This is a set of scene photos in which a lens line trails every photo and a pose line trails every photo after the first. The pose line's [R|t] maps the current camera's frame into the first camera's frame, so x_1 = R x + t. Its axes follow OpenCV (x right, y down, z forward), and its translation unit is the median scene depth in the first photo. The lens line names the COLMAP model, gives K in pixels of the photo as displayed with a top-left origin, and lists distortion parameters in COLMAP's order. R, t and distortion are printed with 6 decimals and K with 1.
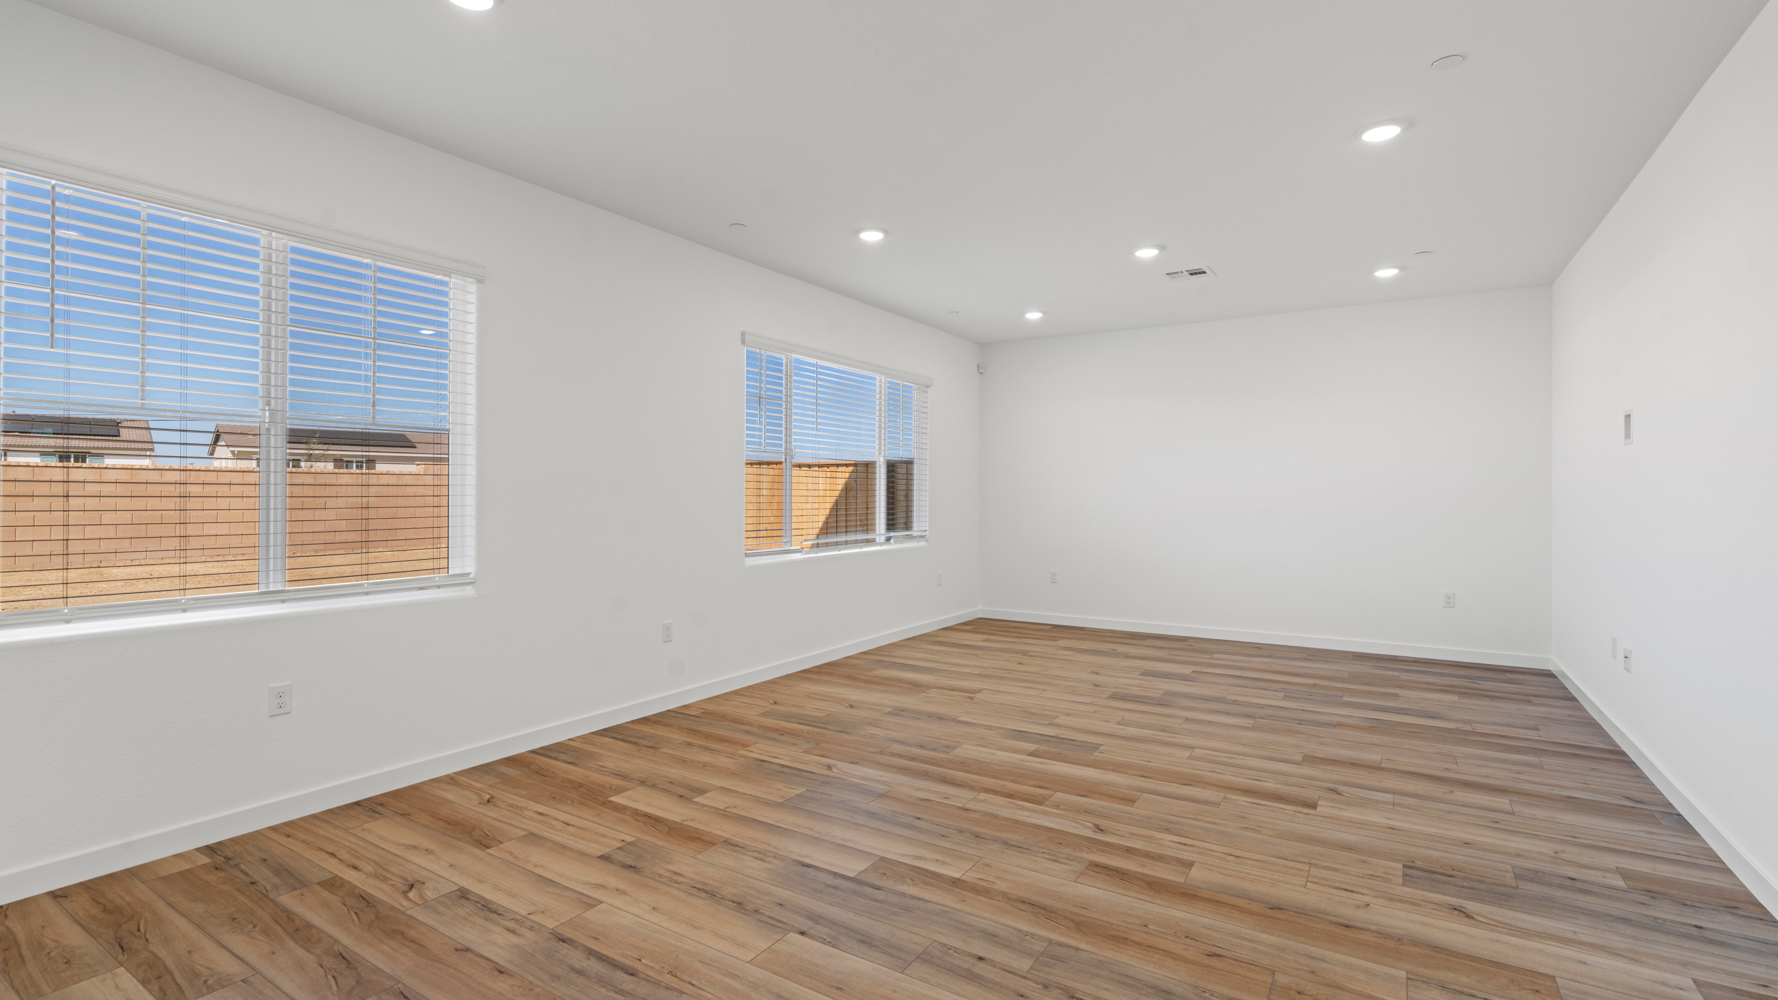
lens RADIAL K [[801.6, 0, 887.3], [0, 801.6, 494.0], [0, 0, 1]] dist [-0.003974, 0.001273]
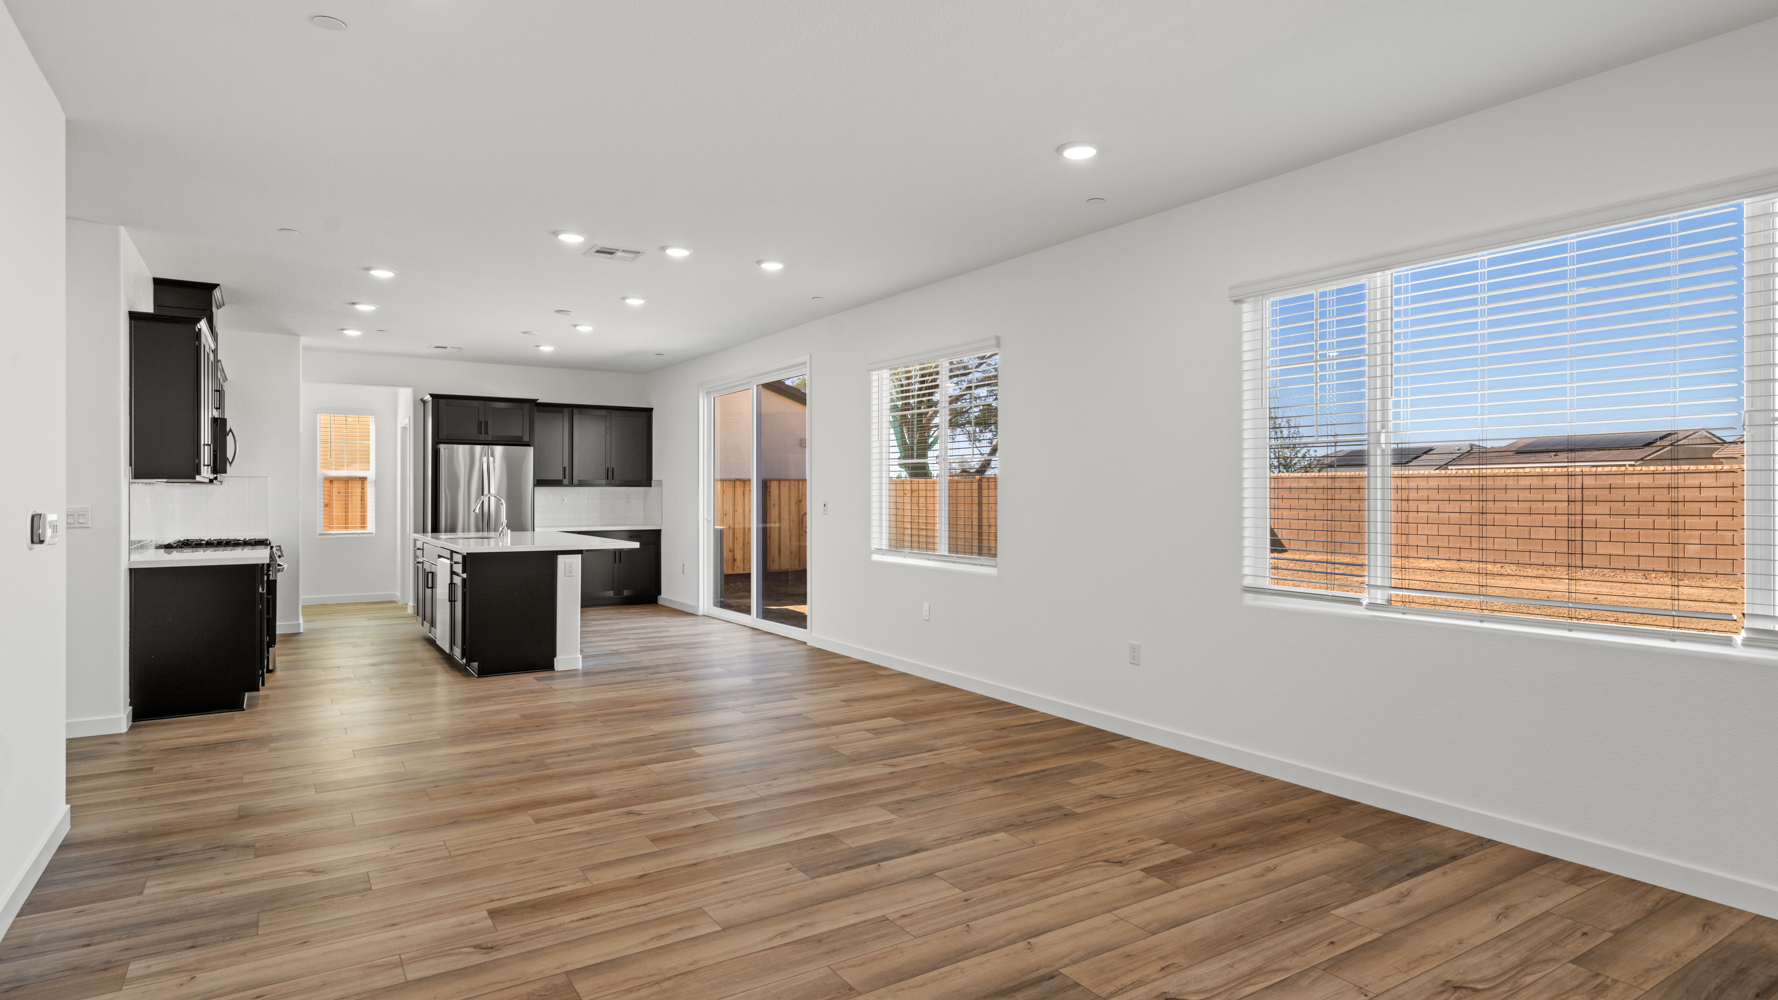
lens RADIAL K [[949.1, 0, 887.6], [0, 949.1, 490.1], [0, 0, 1]] dist [-0.004369, 0.004287]
pose [[-0.417950, -0.005246, -0.908455, 1.028004], [-0.001321, 0.999986, -0.005166, -0.011941], [0.908469, -0.000959, -0.417951, 1.473103]]
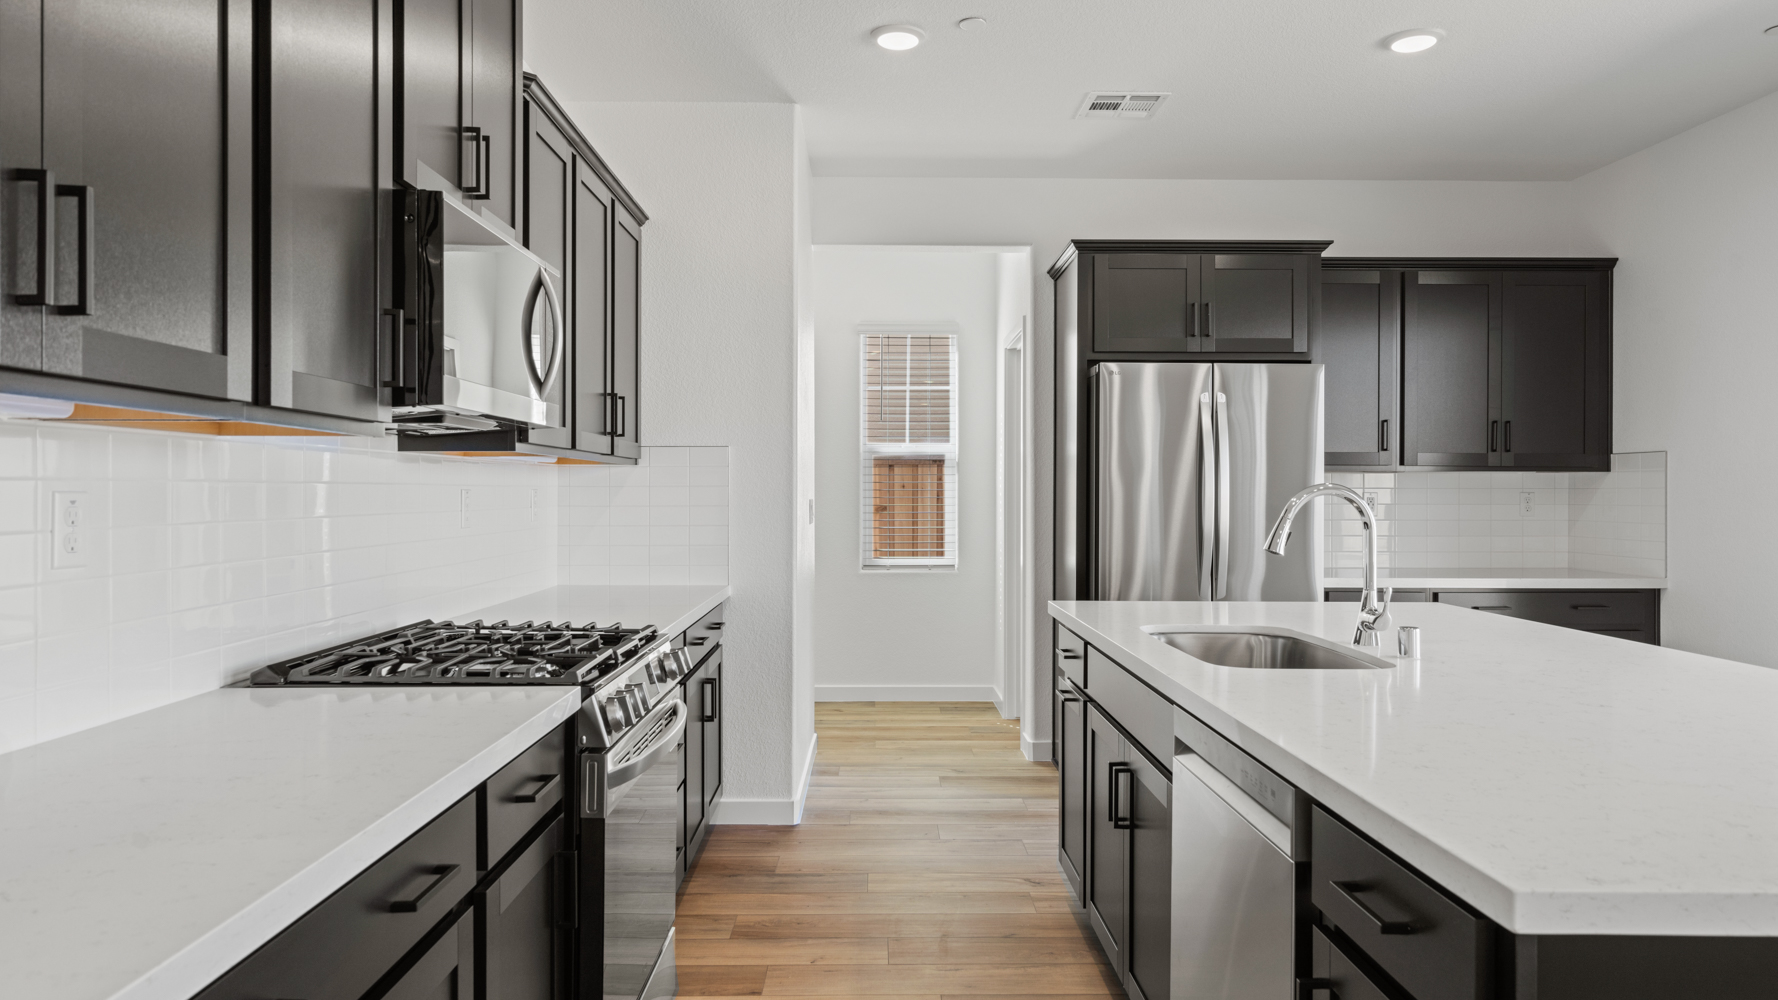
lens RADIAL K [[1133.0, 0, 884.1], [0, 1133.0, 494.6], [0, 0, 1]] dist [0.005402, 0.001754]
pose [[-0.842266, -0.000065, -0.539062, 0.043050], [-0.003087, 0.999984, 0.004703, -0.012707], [0.539053, 0.005626, -0.842253, 0.188328]]
